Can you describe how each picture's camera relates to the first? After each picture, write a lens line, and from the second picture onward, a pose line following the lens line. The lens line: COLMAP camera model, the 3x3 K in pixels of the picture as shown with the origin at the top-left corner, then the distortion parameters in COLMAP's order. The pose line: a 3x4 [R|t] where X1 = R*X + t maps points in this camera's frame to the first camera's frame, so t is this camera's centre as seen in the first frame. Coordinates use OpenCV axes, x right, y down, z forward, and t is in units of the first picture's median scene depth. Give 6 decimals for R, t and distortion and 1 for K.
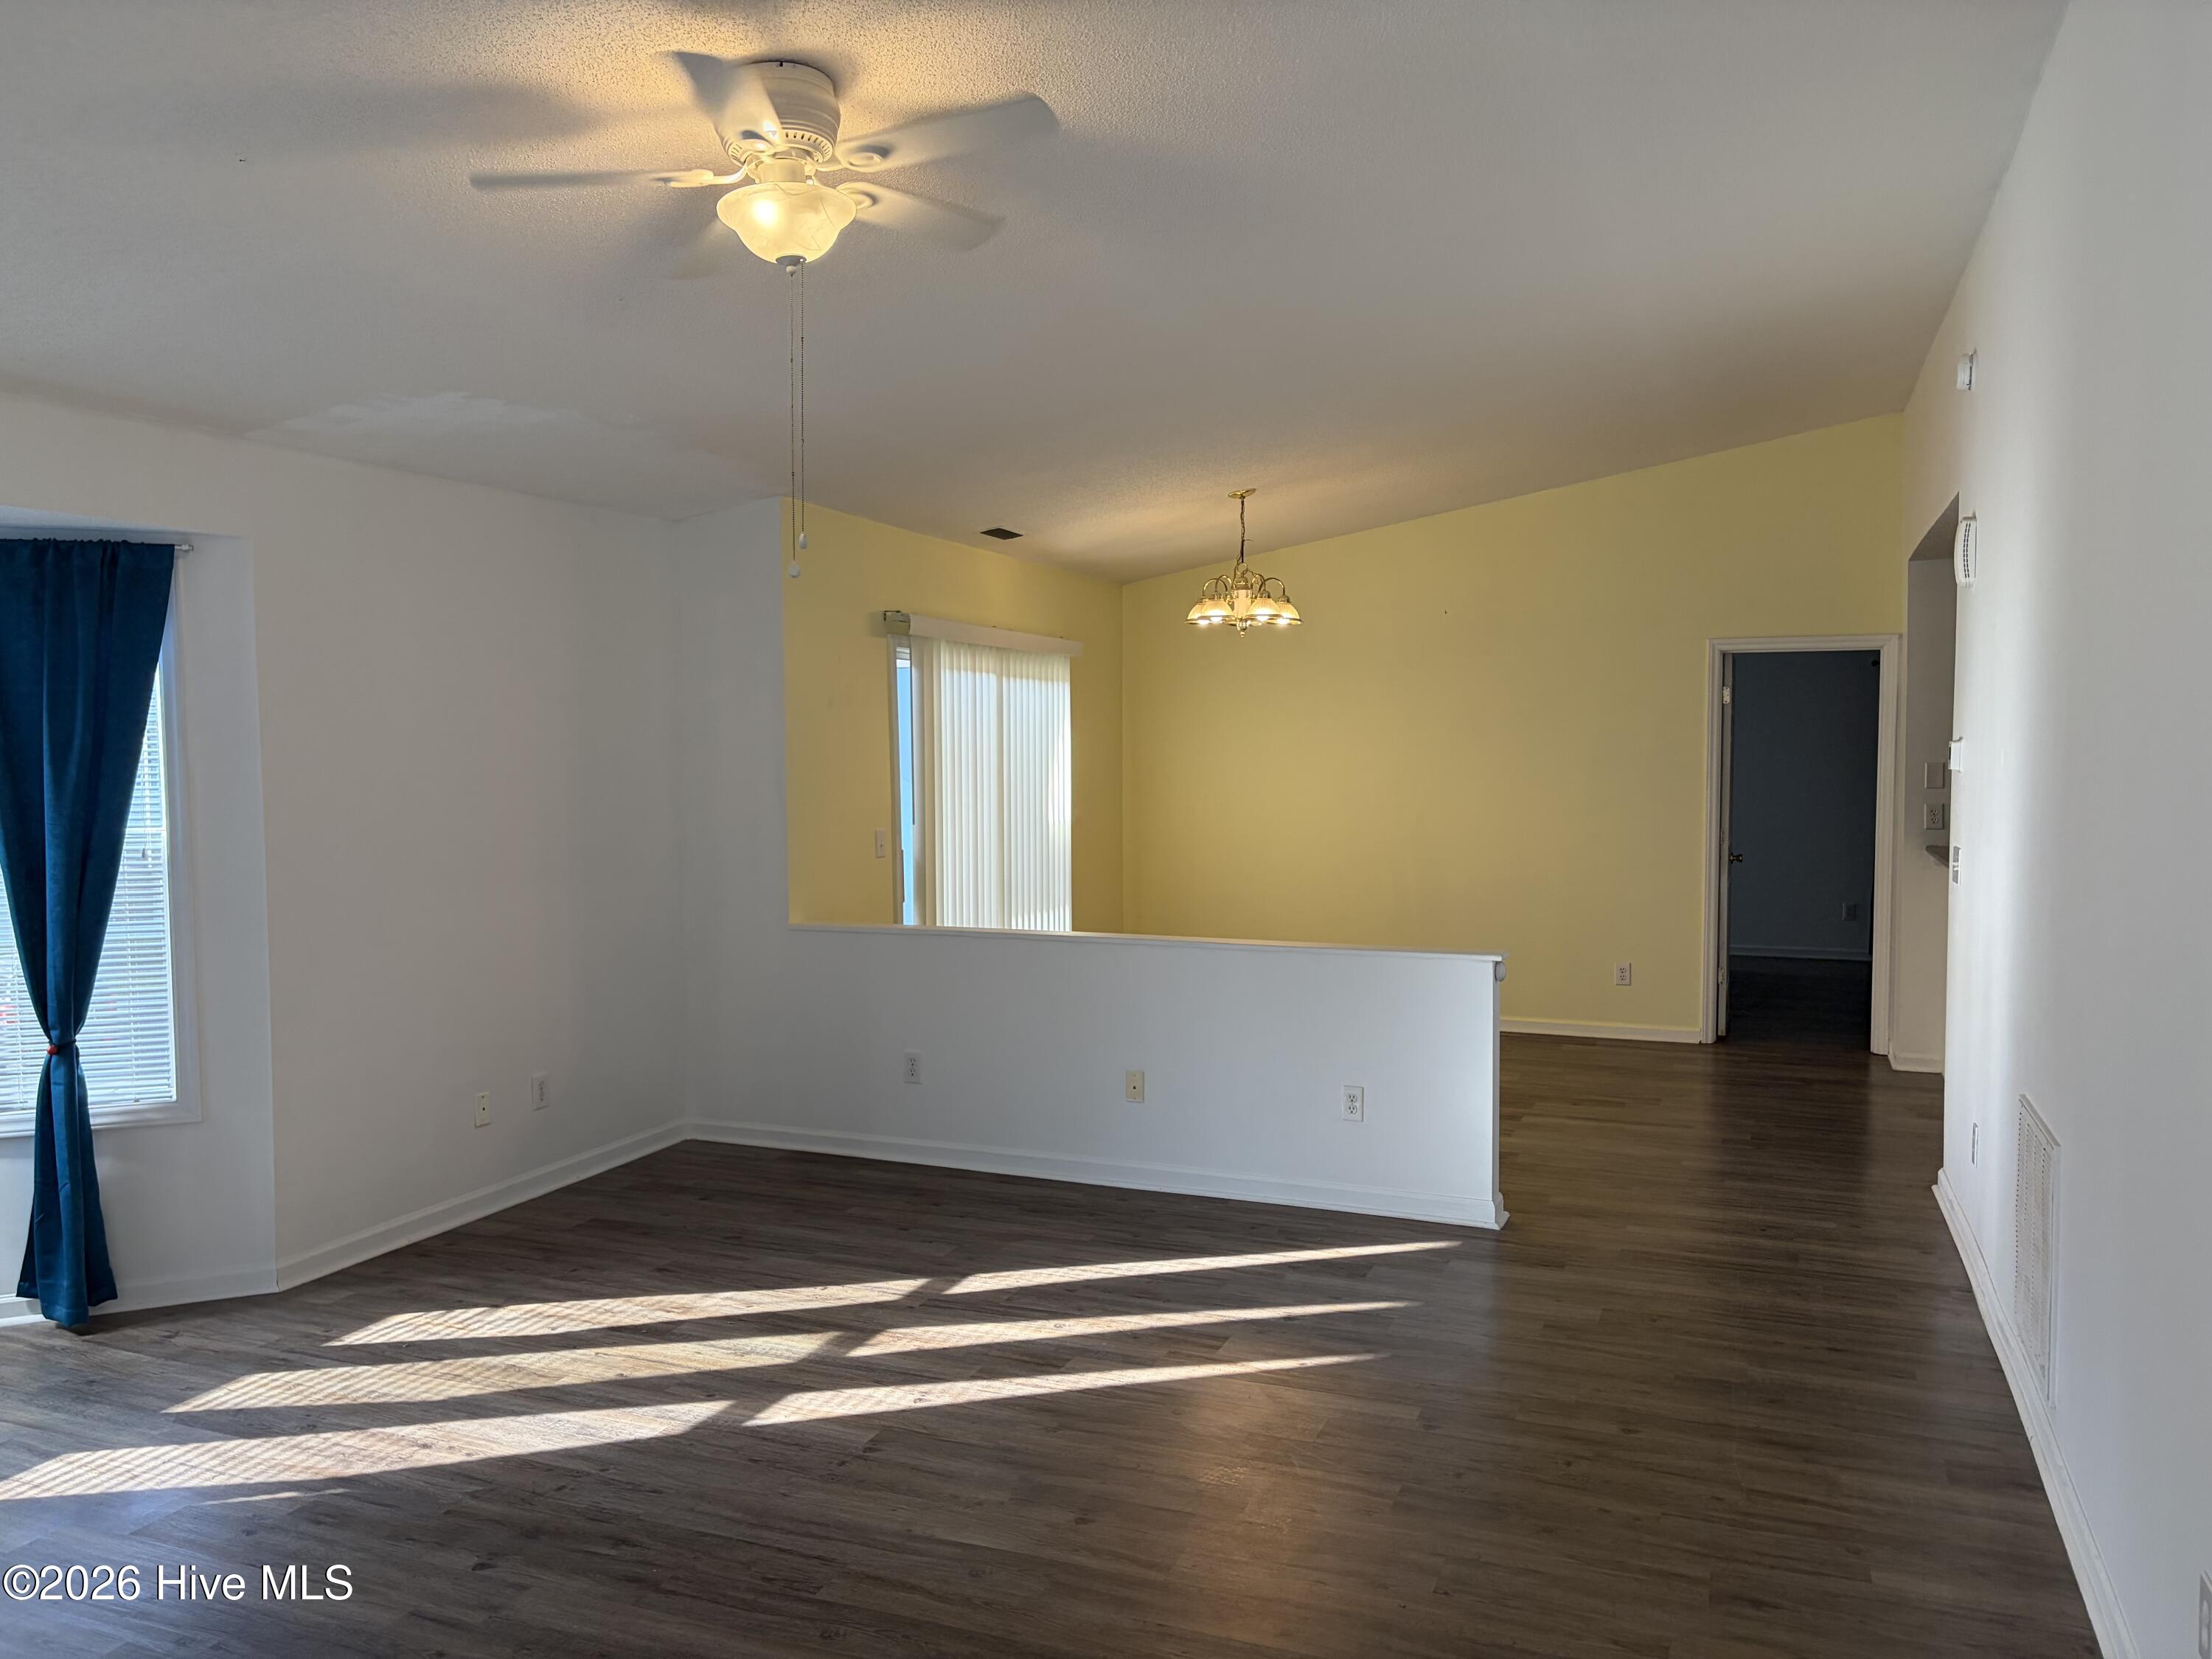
lens RADIAL K [[1663.2, 0, 1098.7], [0, 1663.2, 846.0], [0, 0, 1]] dist [0.065310, -0.069504]
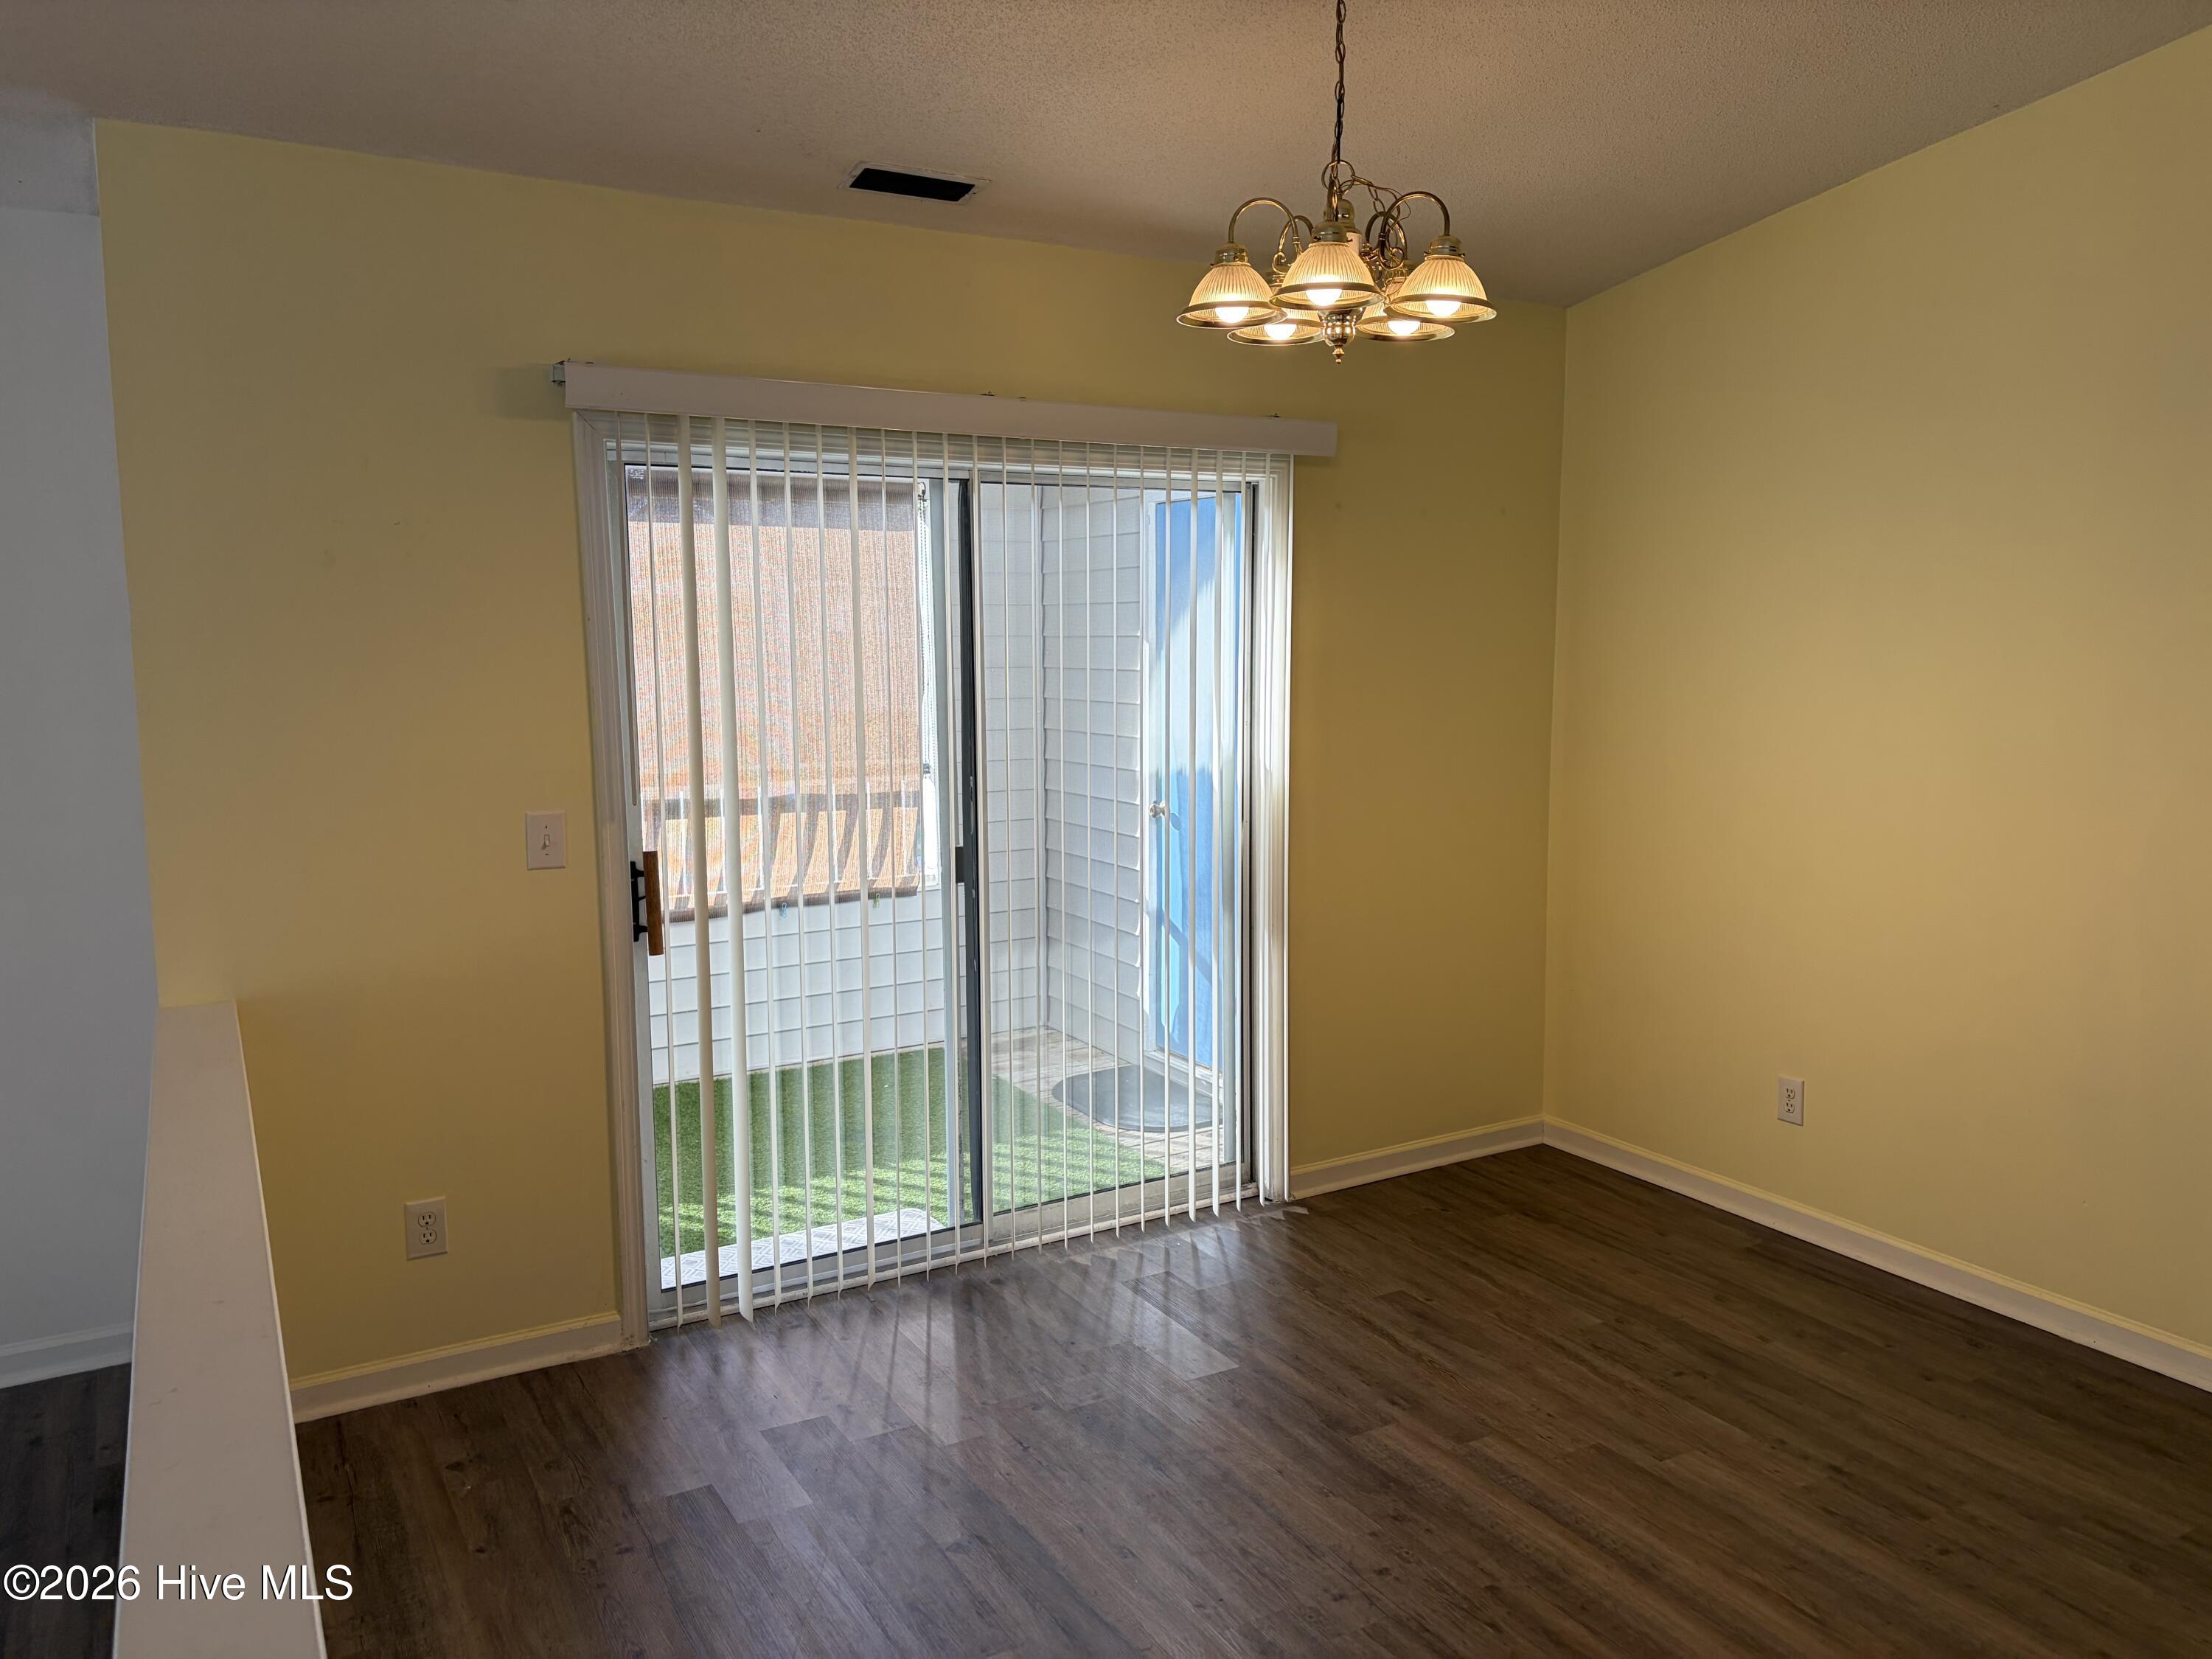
lens RADIAL K [[1663.2, 0, 1117.8], [0, 1663.2, 828.5], [0, 0, 1]] dist [0.065310, -0.069504]
pose [[0.792985, 0.076045, -0.604477, 0.470626], [-0.035542, 0.996264, 0.078708, -0.078298], [0.608204, -0.040930, 0.792725, 1.084120]]
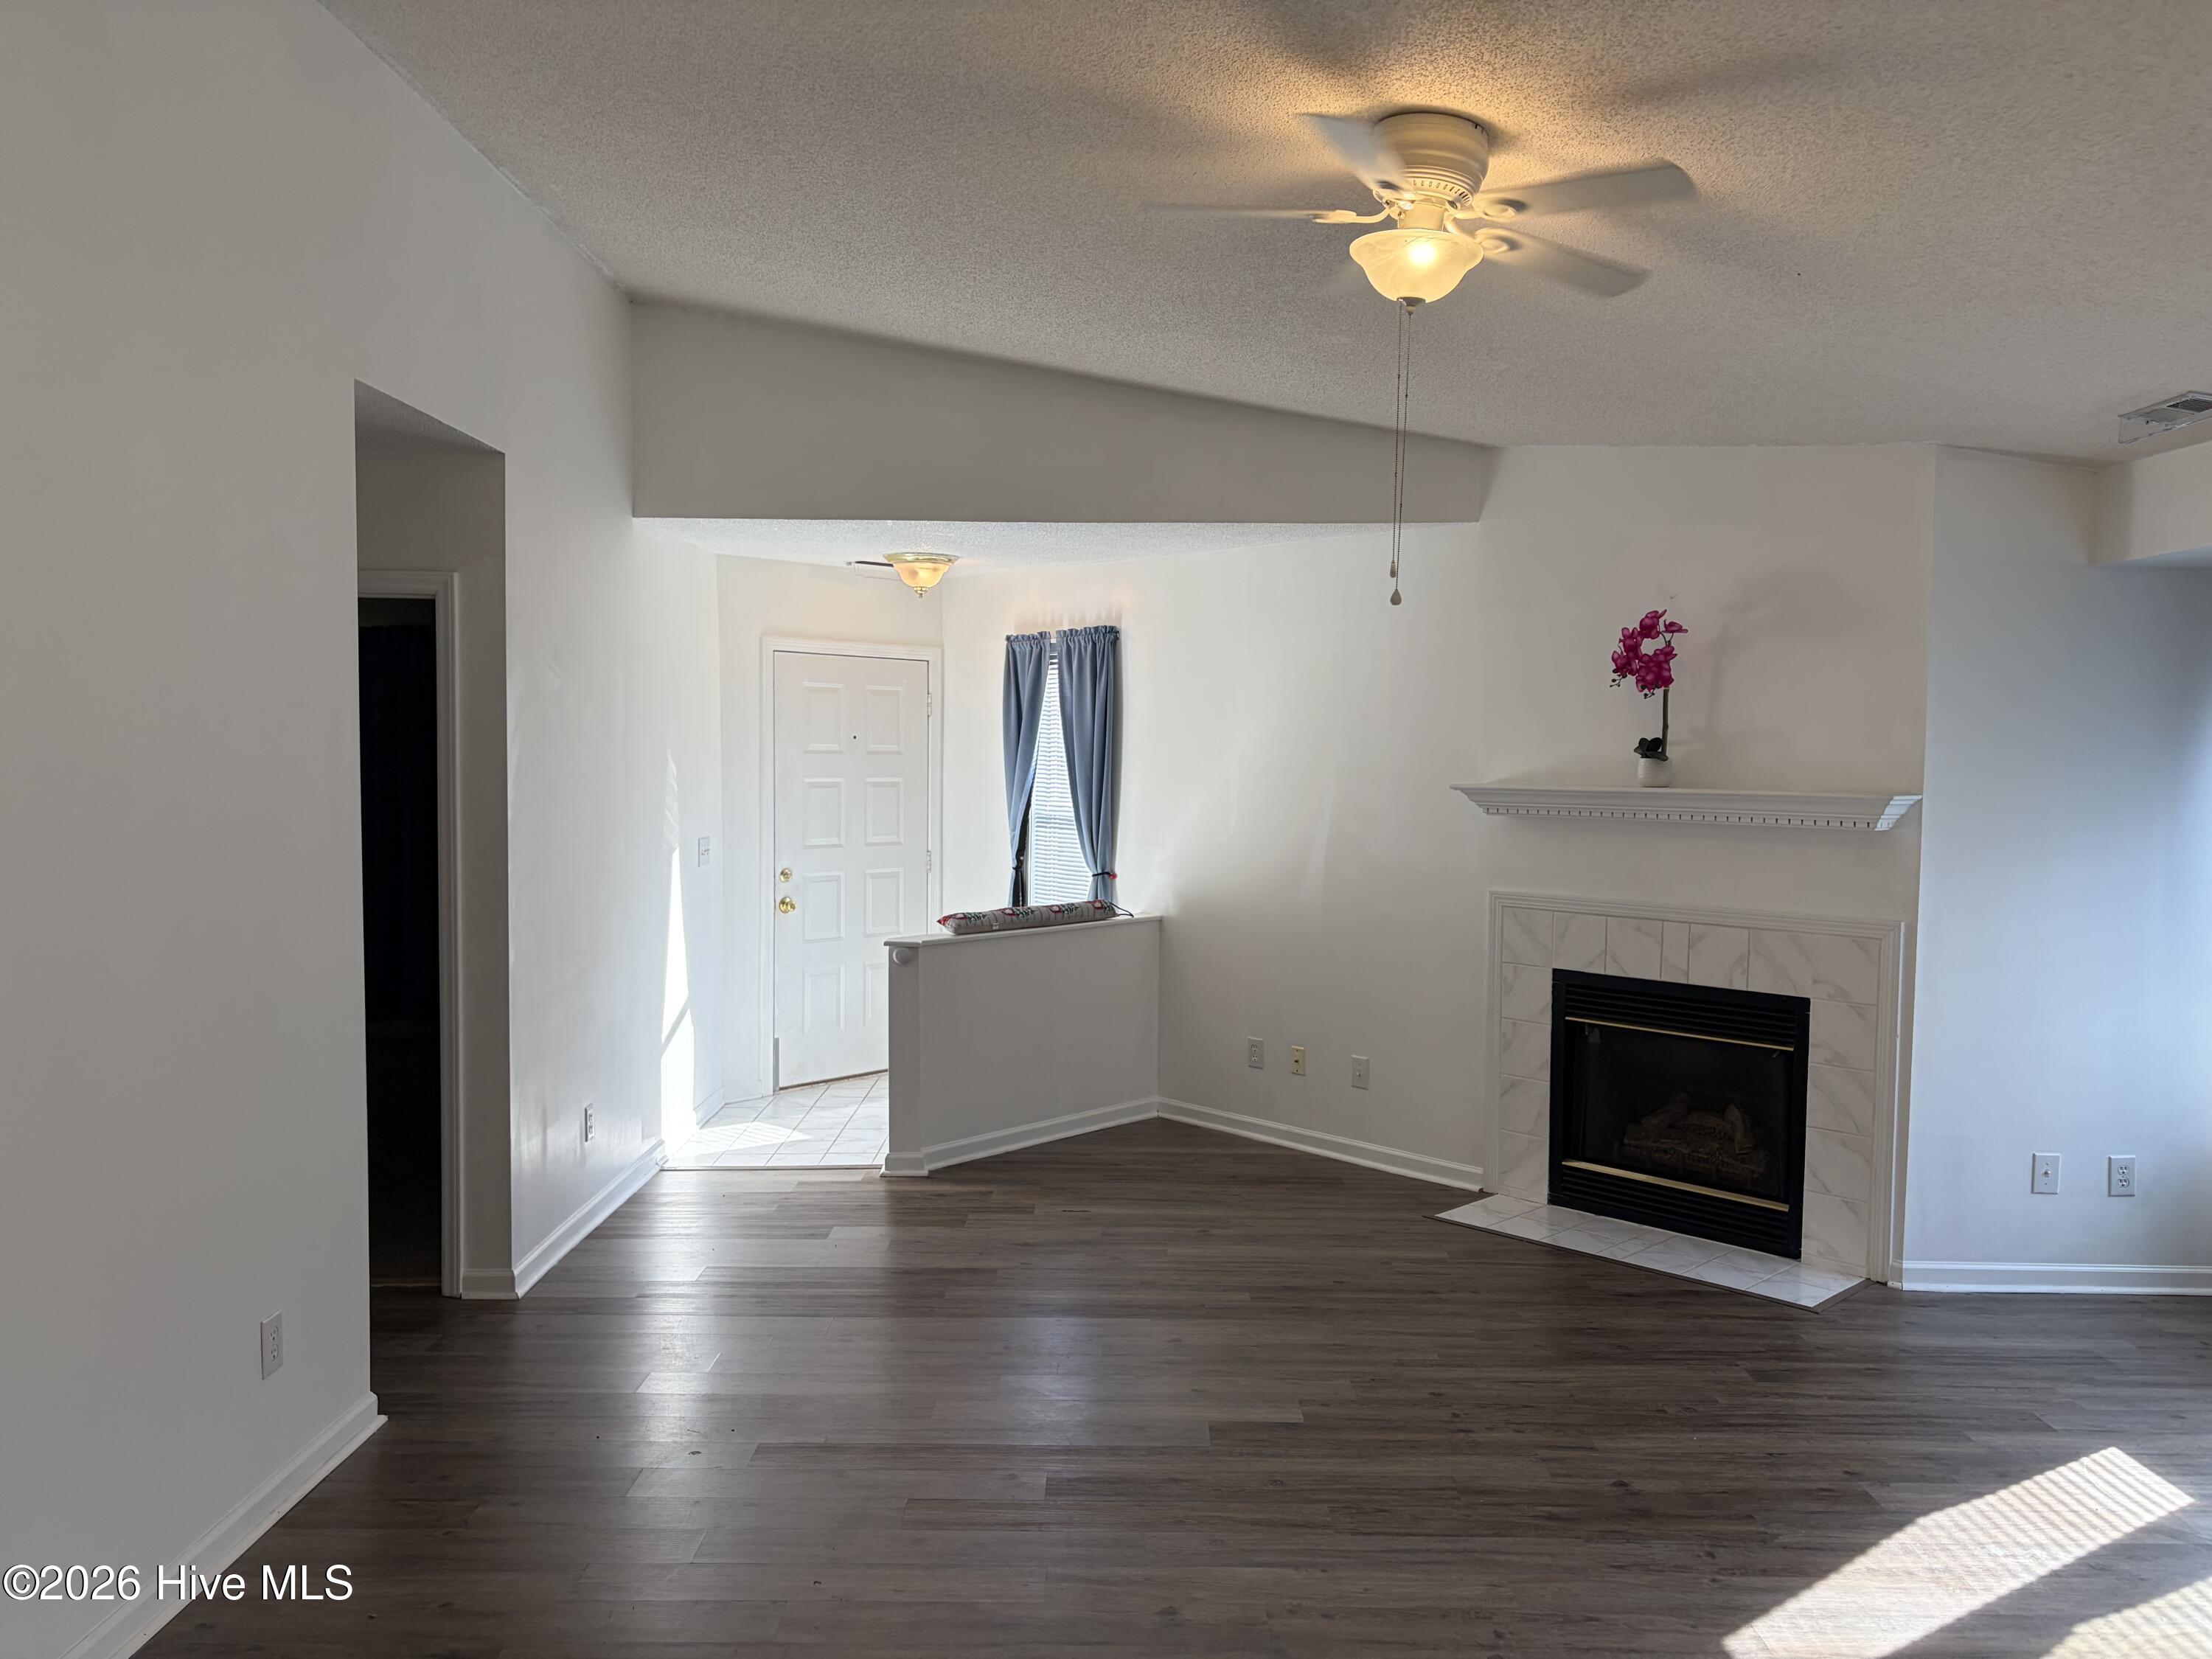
lens RADIAL K [[1663.2, 0, 1113.9], [0, 1663.2, 847.3], [0, 0, 1]] dist [0.065310, -0.069504]
pose [[-0.927692, 0.018938, -0.372867, 0.258824], [-0.027037, 0.992683, 0.117685, -0.087817], [0.372367, 0.119256, -0.920392, 1.310024]]
